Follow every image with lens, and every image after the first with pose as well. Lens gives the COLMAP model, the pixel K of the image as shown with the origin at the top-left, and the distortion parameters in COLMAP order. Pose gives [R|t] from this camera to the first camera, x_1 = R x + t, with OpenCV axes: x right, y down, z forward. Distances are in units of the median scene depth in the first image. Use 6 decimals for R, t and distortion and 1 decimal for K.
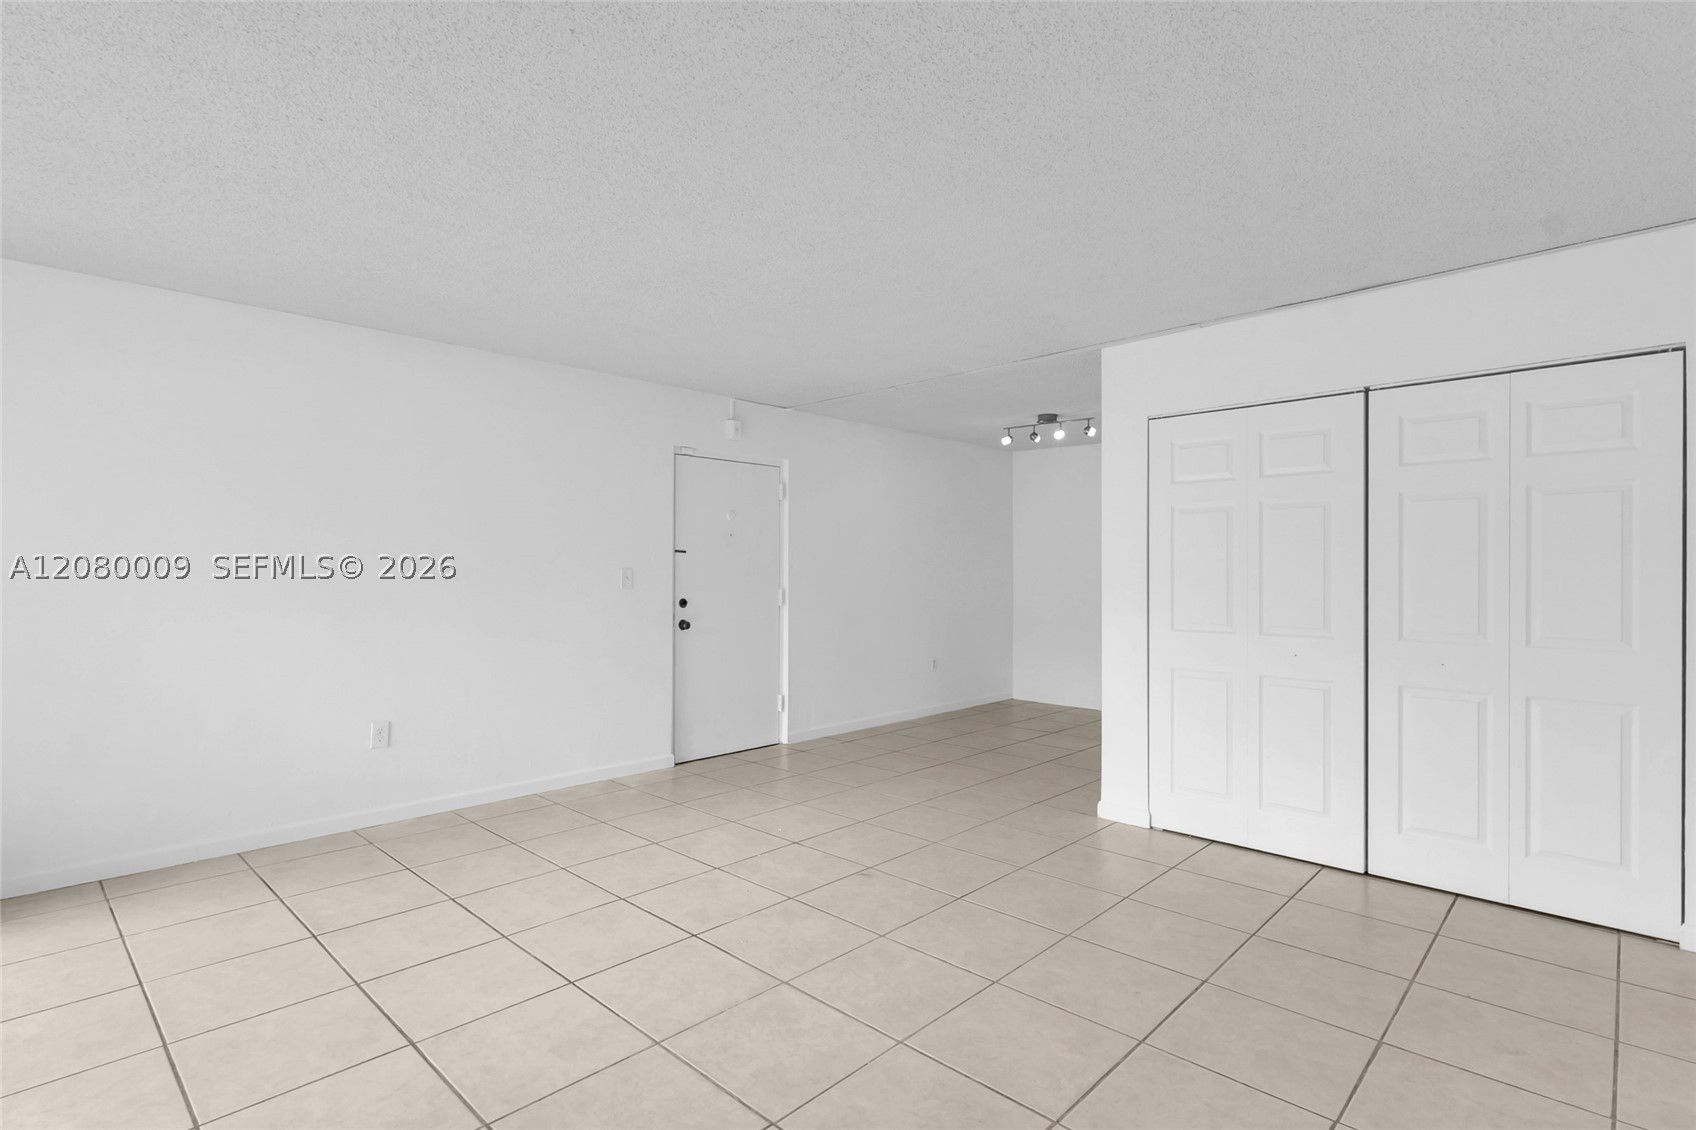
lens RADIAL K [[821.7, 0, 825.5], [0, 821.7, 566.9], [0, 0, 1]] dist [0.003389, -0.000920]
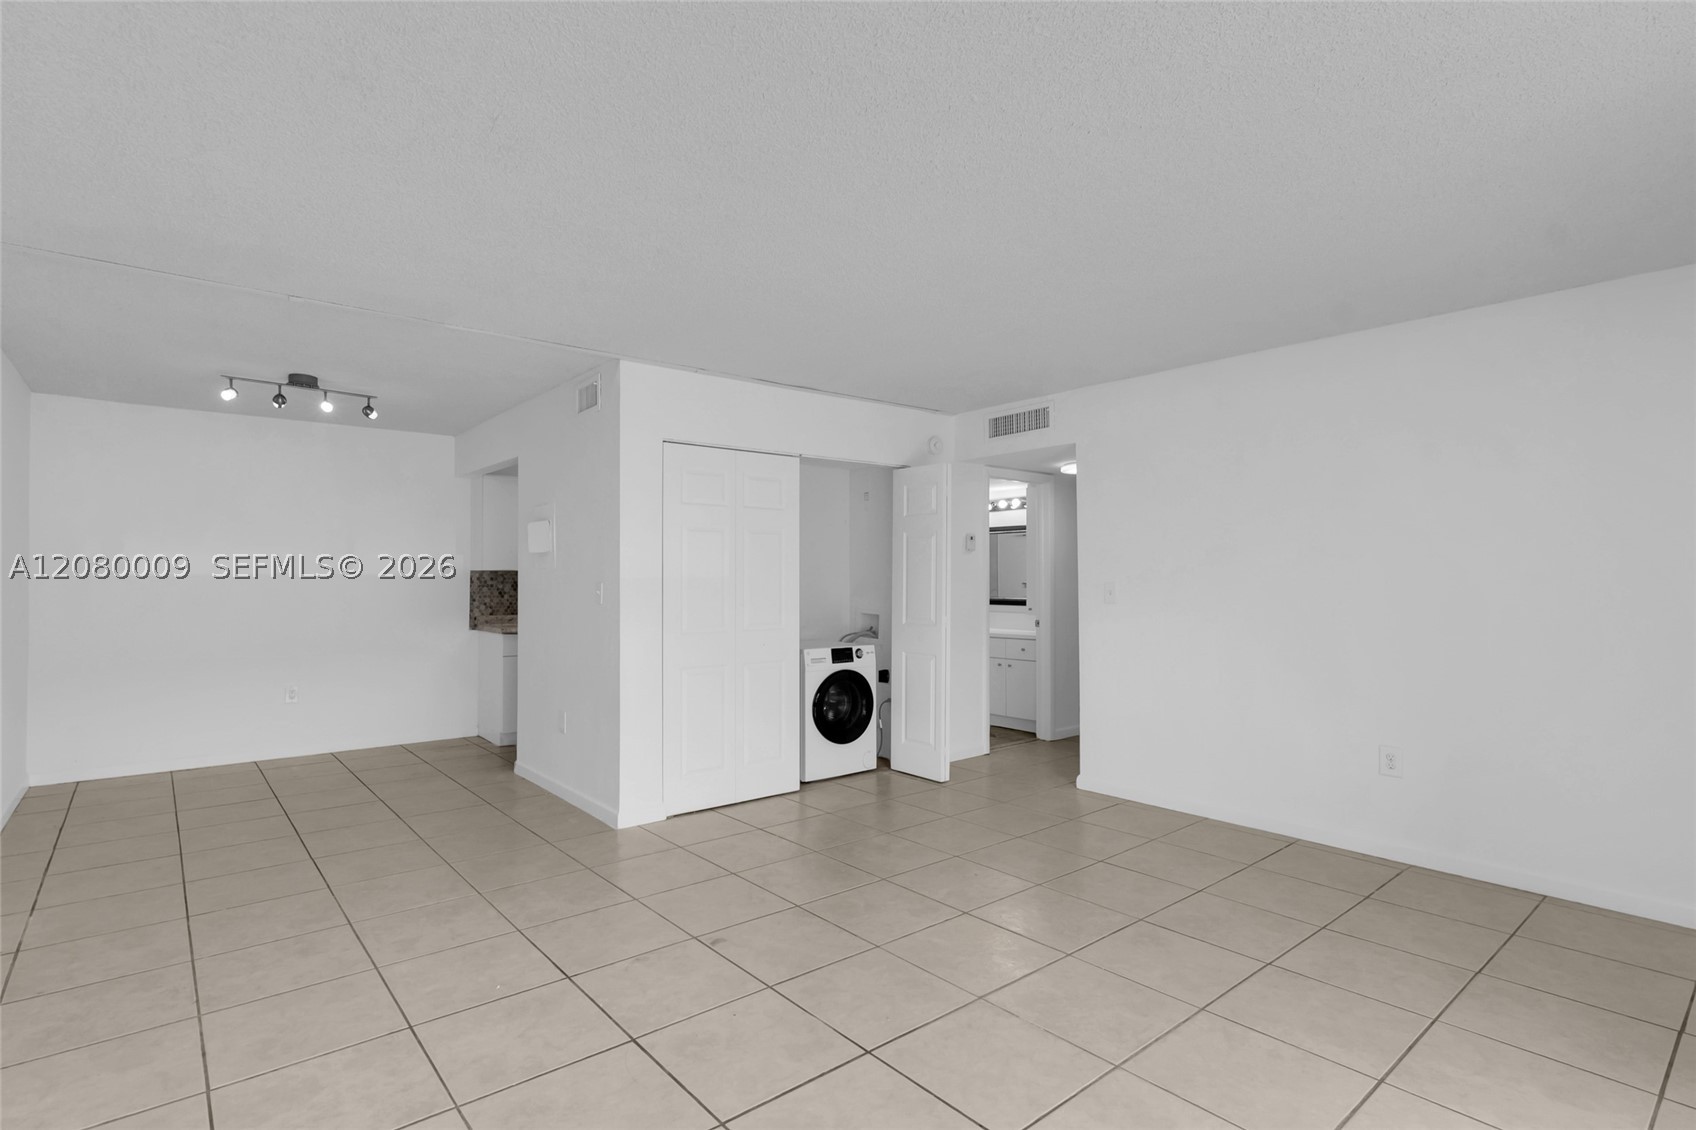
lens RADIAL K [[821.7, 0, 825.5], [0, 821.7, 566.9], [0, 0, 1]] dist [0.003389, -0.000920]
pose [[0.116803, 0.013168, 0.993068, -0.613714], [-0.003875, 0.999911, -0.012803, -0.001206], [-0.993147, -0.002352, 0.116844, 0.617245]]
